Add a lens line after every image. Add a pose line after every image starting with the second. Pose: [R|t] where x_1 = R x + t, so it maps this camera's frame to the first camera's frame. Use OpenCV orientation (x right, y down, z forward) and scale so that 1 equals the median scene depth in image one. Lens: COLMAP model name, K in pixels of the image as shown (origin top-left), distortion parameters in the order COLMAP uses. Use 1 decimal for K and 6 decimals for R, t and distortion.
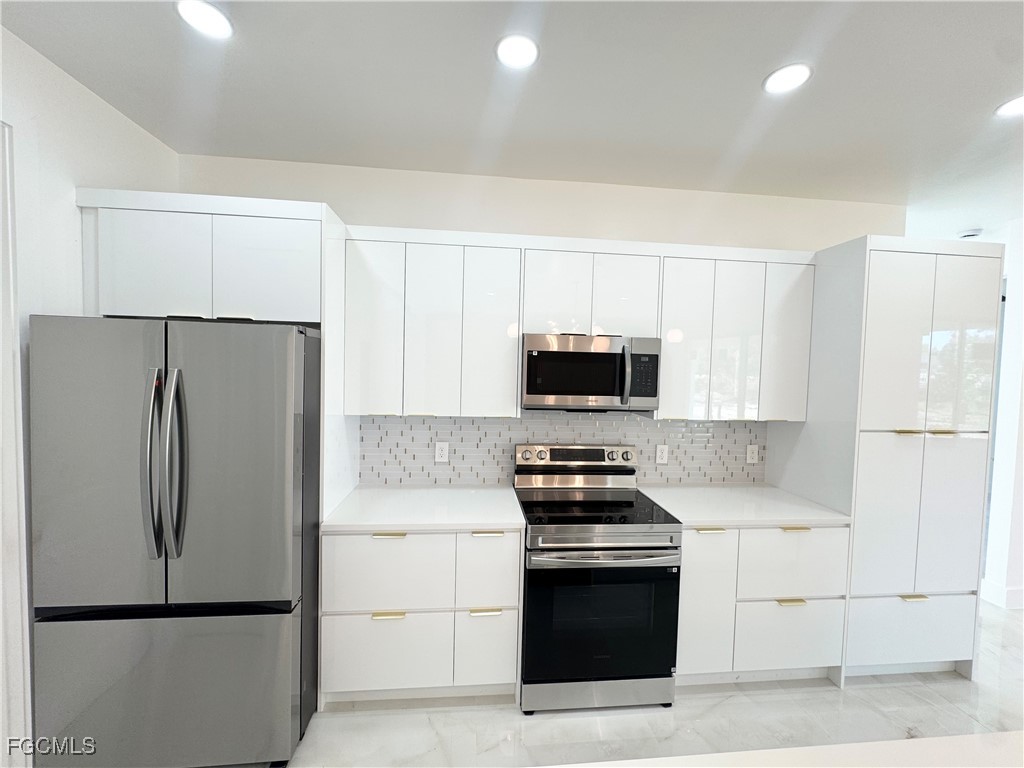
lens RADIAL K [[409.5, 0, 512.0], [0, 409.5, 384.0], [0, 0, 1]] dist [-0.000388, -0.000155]
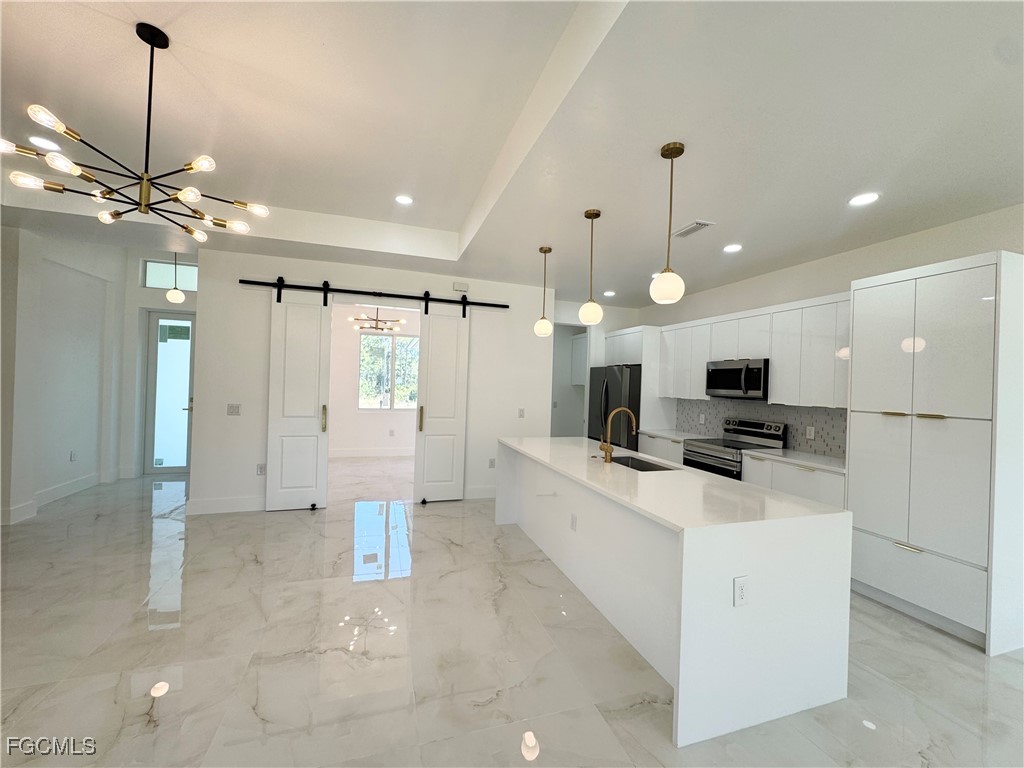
lens RADIAL K [[409.5, 0, 512.0], [0, 409.5, 384.0], [0, 0, 1]] dist [-0.000388, -0.000155]
pose [[0.213919, -0.019323, -0.976660, 1.830473], [-0.068979, 0.997010, -0.034834, 0.137563], [0.974413, 0.074821, 0.211946, -0.461458]]
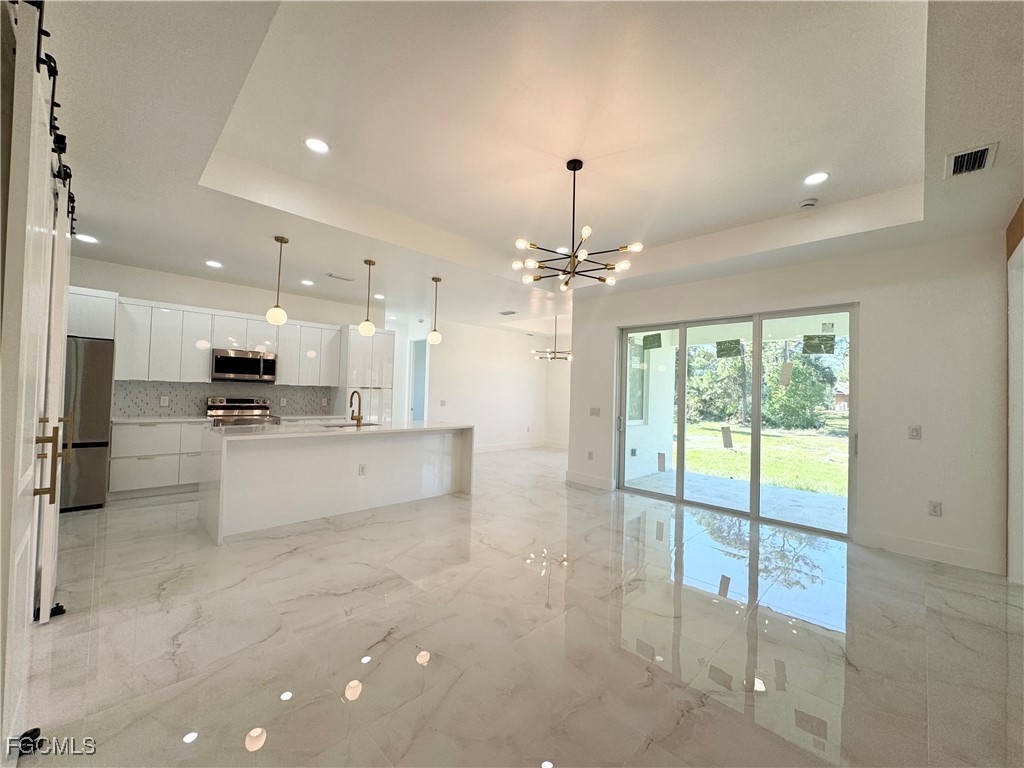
lens RADIAL K [[409.5, 0, 512.0], [0, 409.5, 384.0], [0, 0, 1]] dist [-0.000388, -0.000155]
pose [[0.772758, 0.010536, 0.634613, -0.136448], [0.016428, 0.999195, -0.036594, 0.199269], [-0.634488, 0.038704, 0.771963, -1.933212]]
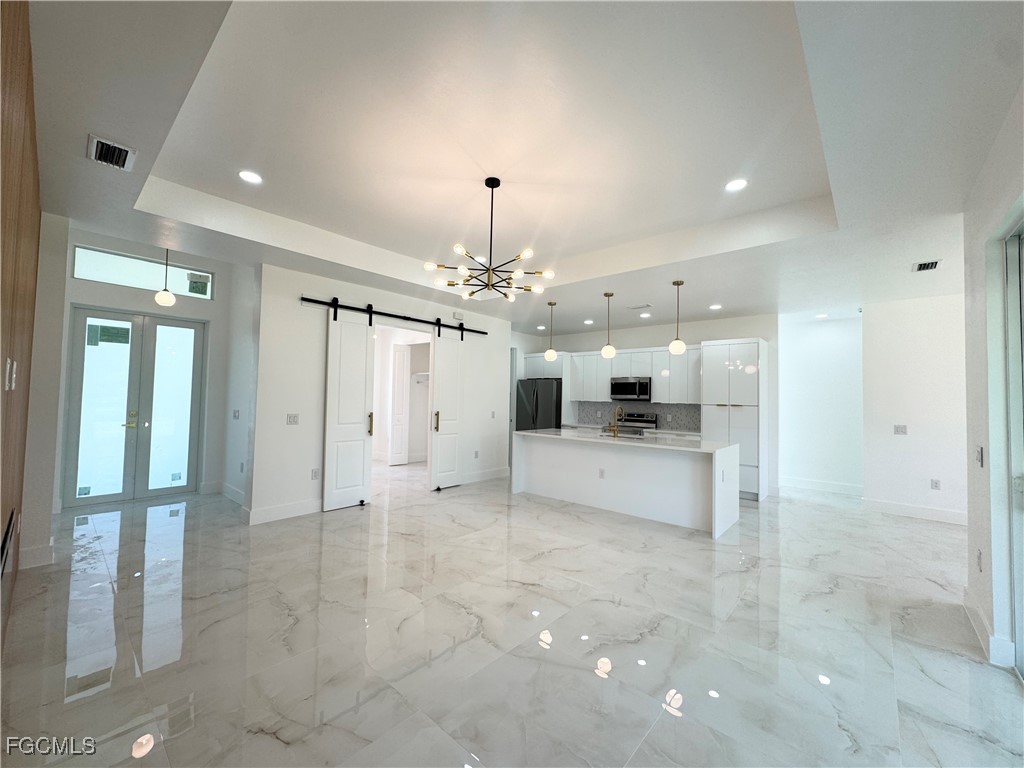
lens RADIAL K [[409.5, 0, 512.0], [0, 409.5, 384.0], [0, 0, 1]] dist [-0.000388, -0.000155]
pose [[0.683570, -0.034834, -0.729053, 1.893703], [-0.035352, 0.996108, -0.080740, 0.231522], [0.729028, 0.080965, 0.679678, -1.902001]]
